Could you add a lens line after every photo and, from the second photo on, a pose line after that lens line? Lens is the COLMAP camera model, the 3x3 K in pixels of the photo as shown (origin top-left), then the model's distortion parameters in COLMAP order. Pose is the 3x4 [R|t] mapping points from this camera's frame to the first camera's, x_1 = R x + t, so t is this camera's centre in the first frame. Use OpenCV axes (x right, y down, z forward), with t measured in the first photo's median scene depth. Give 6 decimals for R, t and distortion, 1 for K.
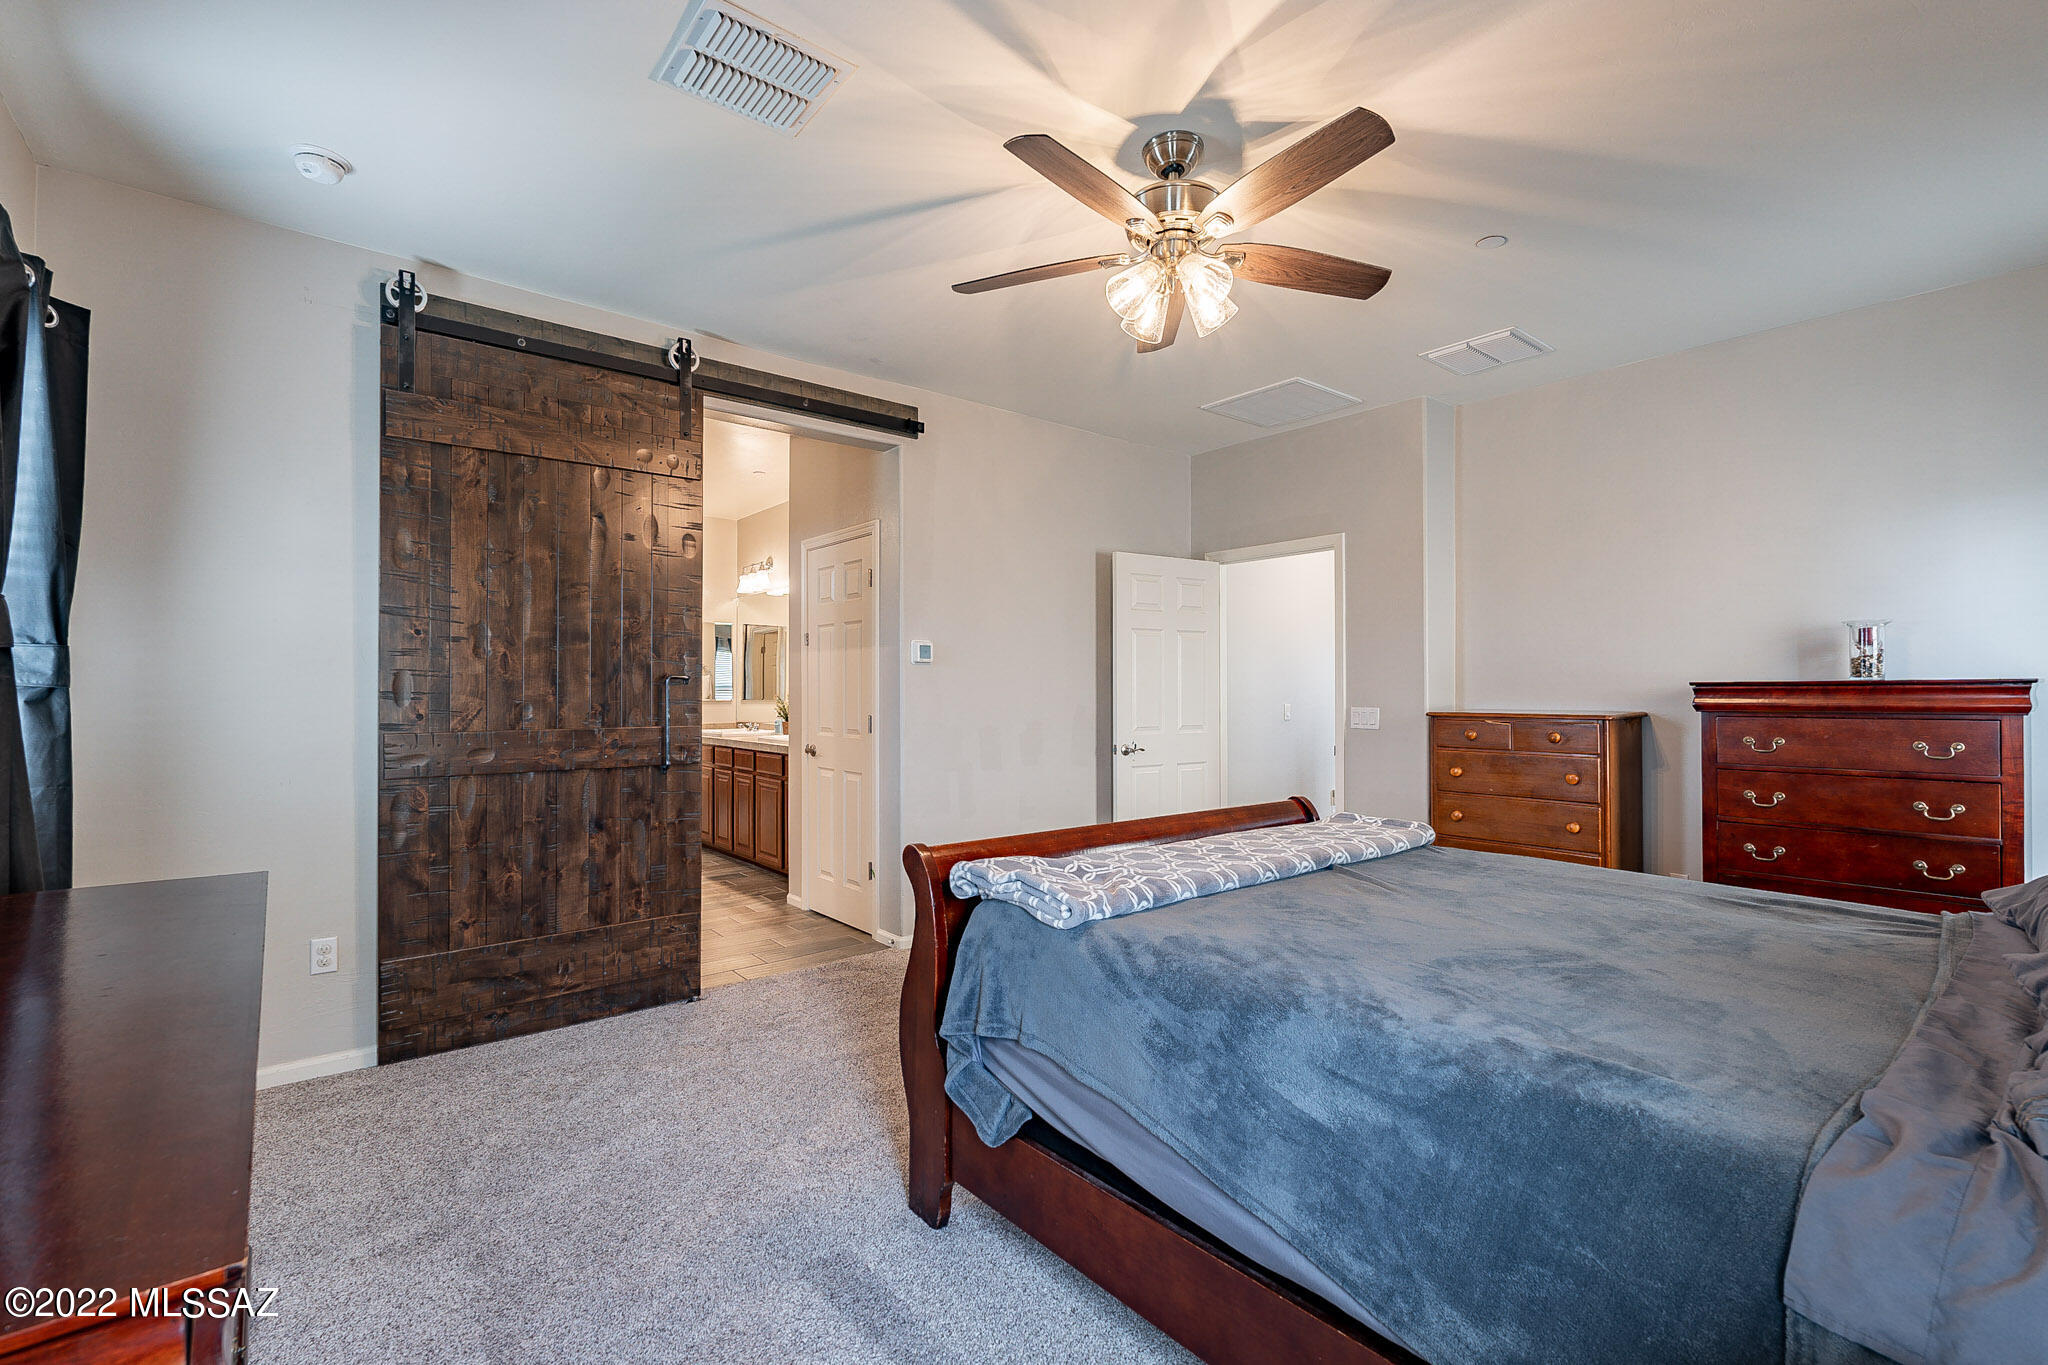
lens RADIAL K [[901.9, 0, 1017.8], [0, 901.9, 690.0], [0, 0, 1]] dist [-0.003384, 0.000219]
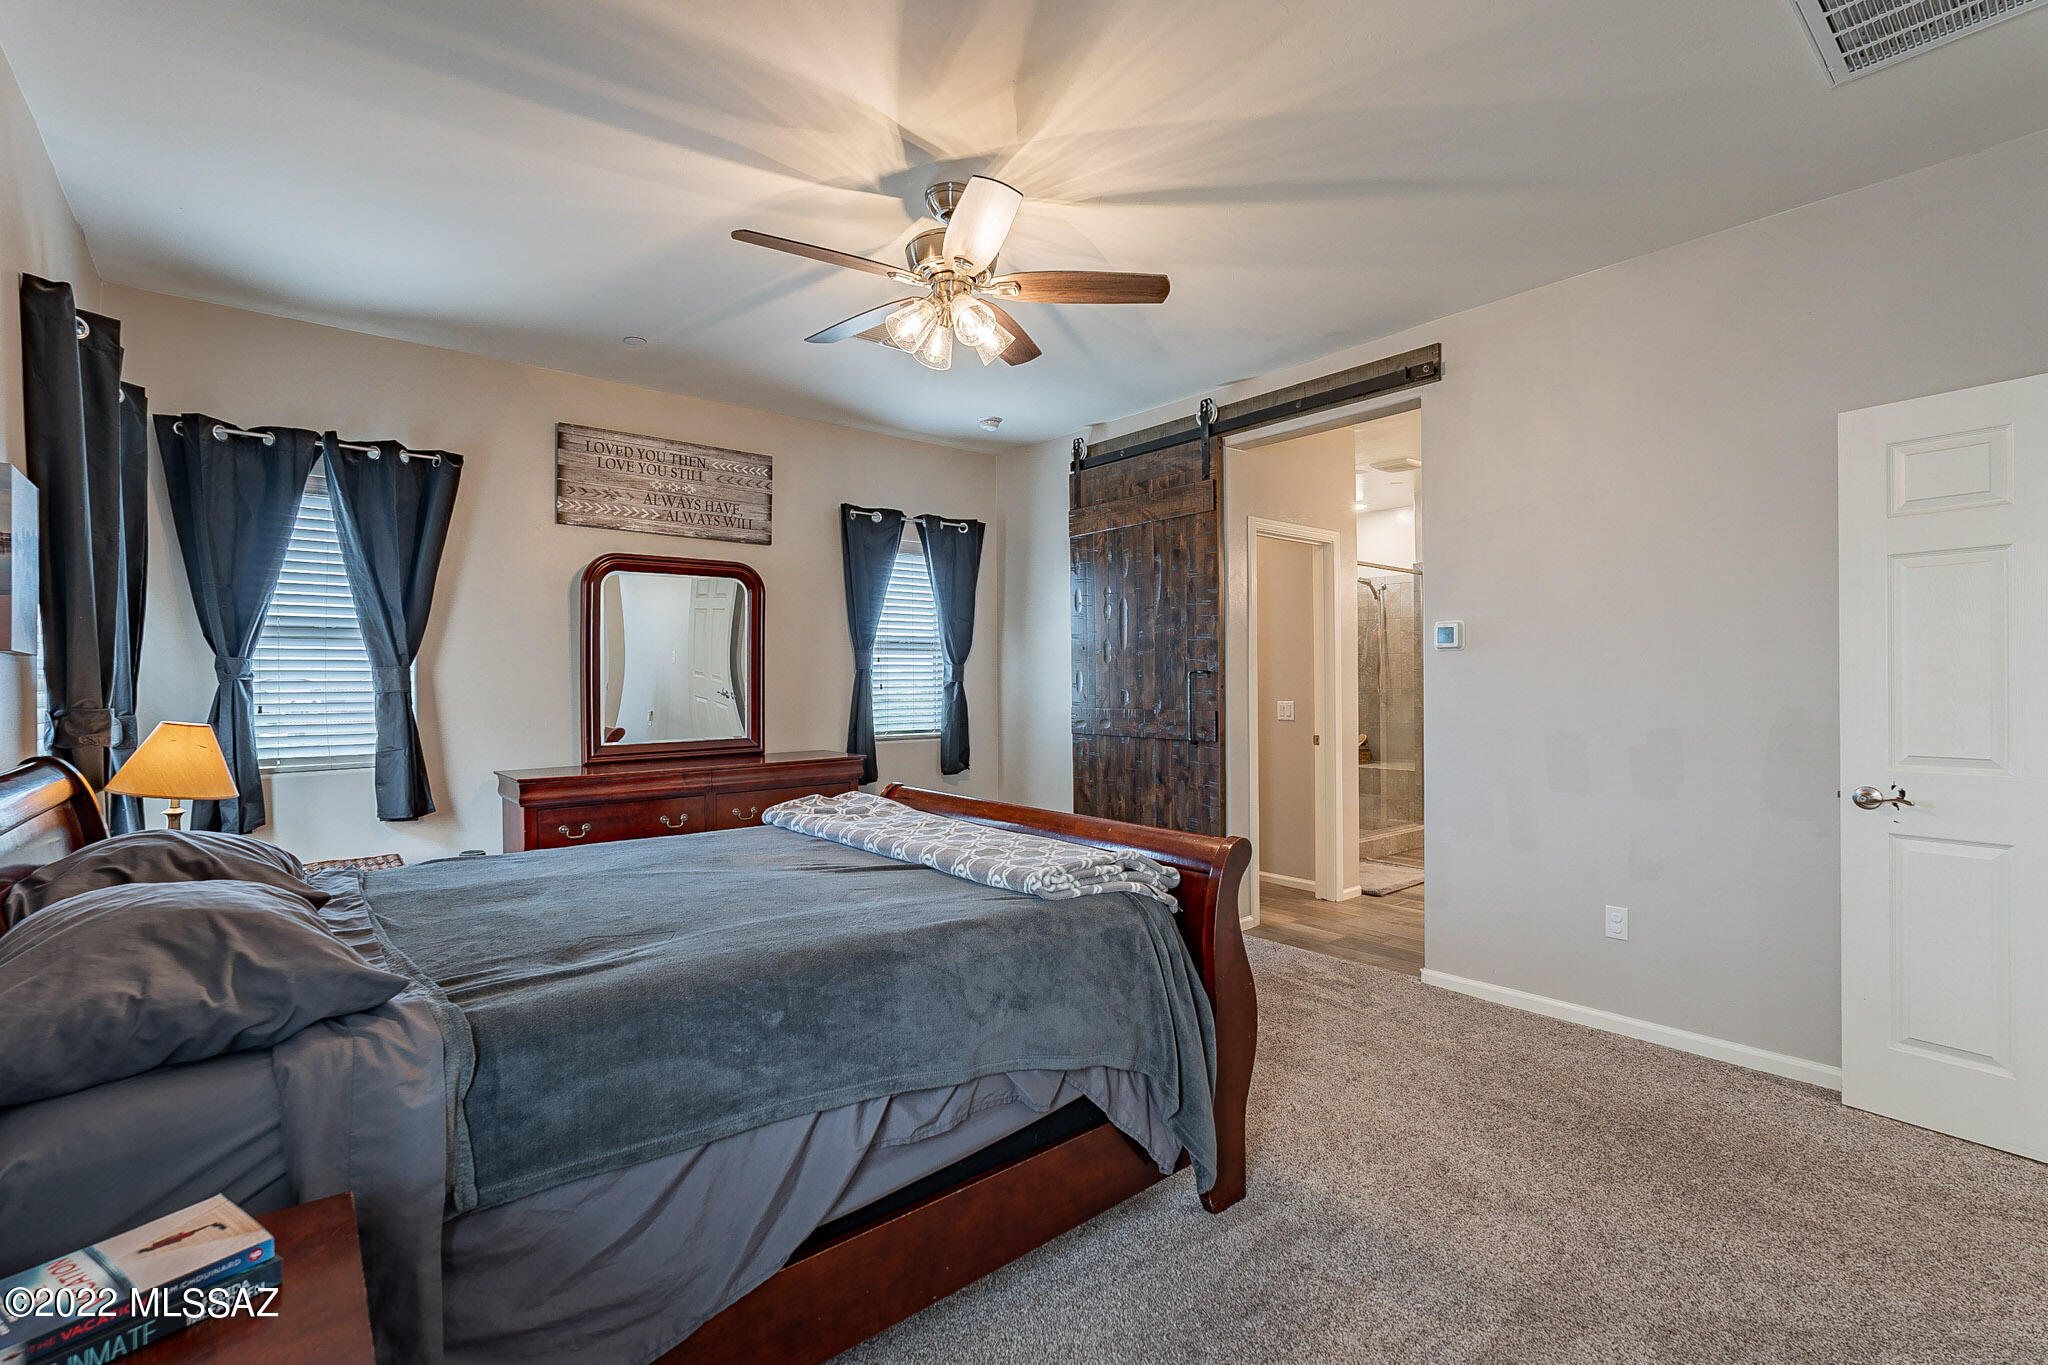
lens RADIAL K [[901.9, 0, 1015.3], [0, 901.9, 680.7], [0, 0, 1]] dist [-0.003384, 0.000219]
pose [[0.008337, 0.000855, -0.999965, 0.934055], [0.006333, 0.999980, 0.000908, -0.004825], [0.999945, -0.006341, 0.008332, 0.775834]]
